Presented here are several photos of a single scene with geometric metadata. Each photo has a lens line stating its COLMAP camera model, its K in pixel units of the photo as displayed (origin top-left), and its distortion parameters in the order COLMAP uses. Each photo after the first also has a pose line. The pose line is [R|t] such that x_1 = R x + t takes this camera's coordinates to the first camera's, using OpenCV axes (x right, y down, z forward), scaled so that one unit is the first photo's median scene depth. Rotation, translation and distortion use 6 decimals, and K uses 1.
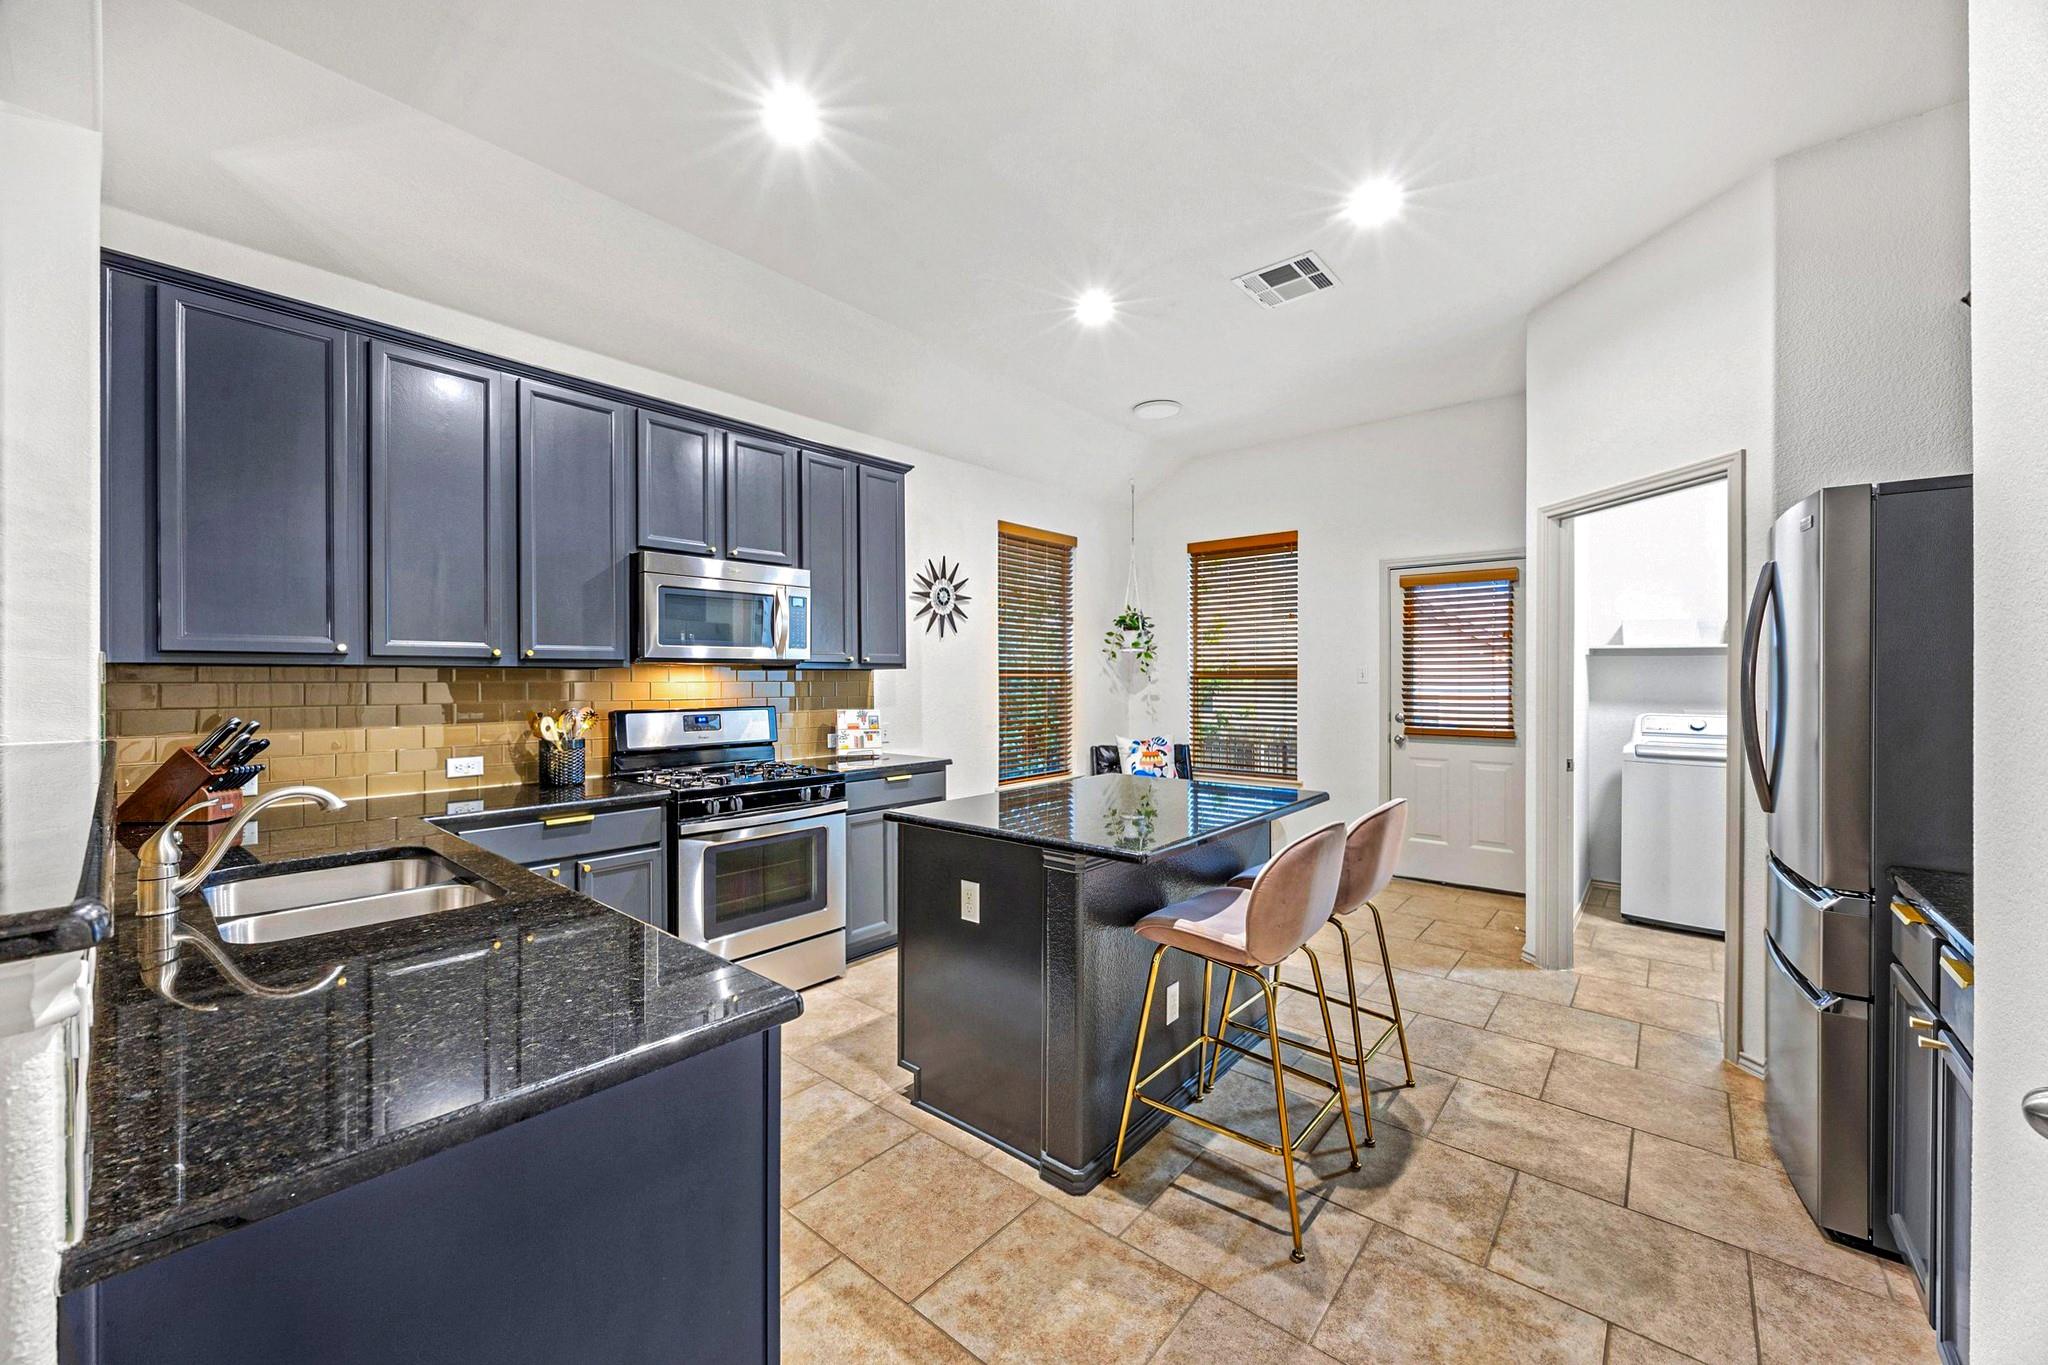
lens RADIAL K [[790.6, 0, 1024.7], [0, 790.6, 679.4], [0, 0, 1]] dist [-0.000125, 0.000379]
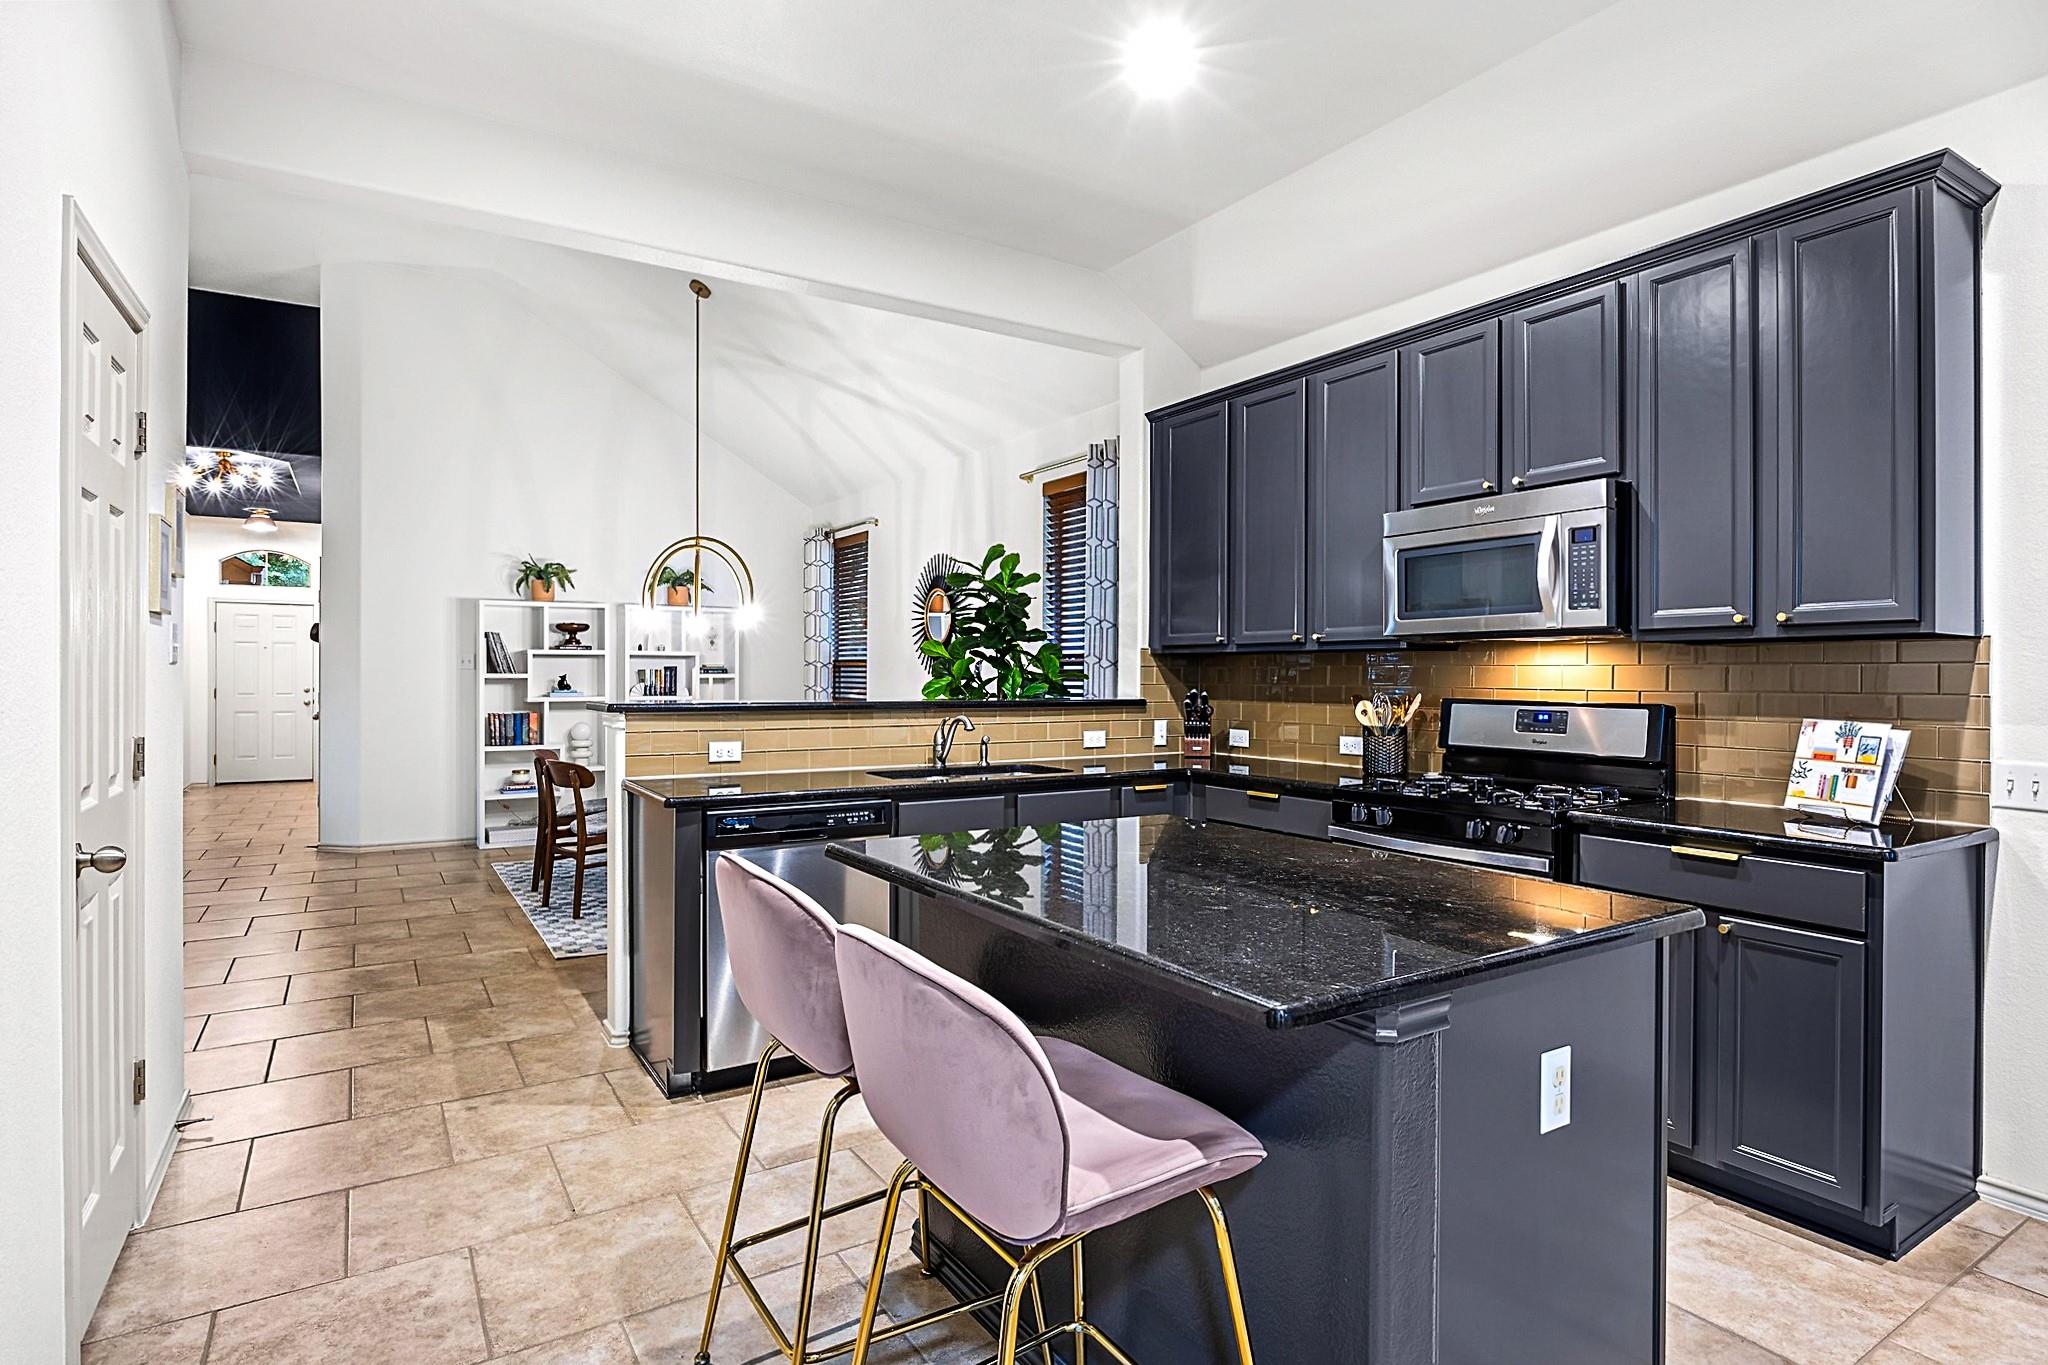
lens RADIAL K [[1058.8, 0, 1009.5], [0, 1058.8, 686.3], [0, 0, 1]] dist [0.004540, 0.000560]
pose [[-0.310488, 0.009478, -0.950530, 0.625550], [-0.004992, 0.999920, 0.011601, 0.013537], [0.950564, 0.008347, -0.310416, 0.803256]]
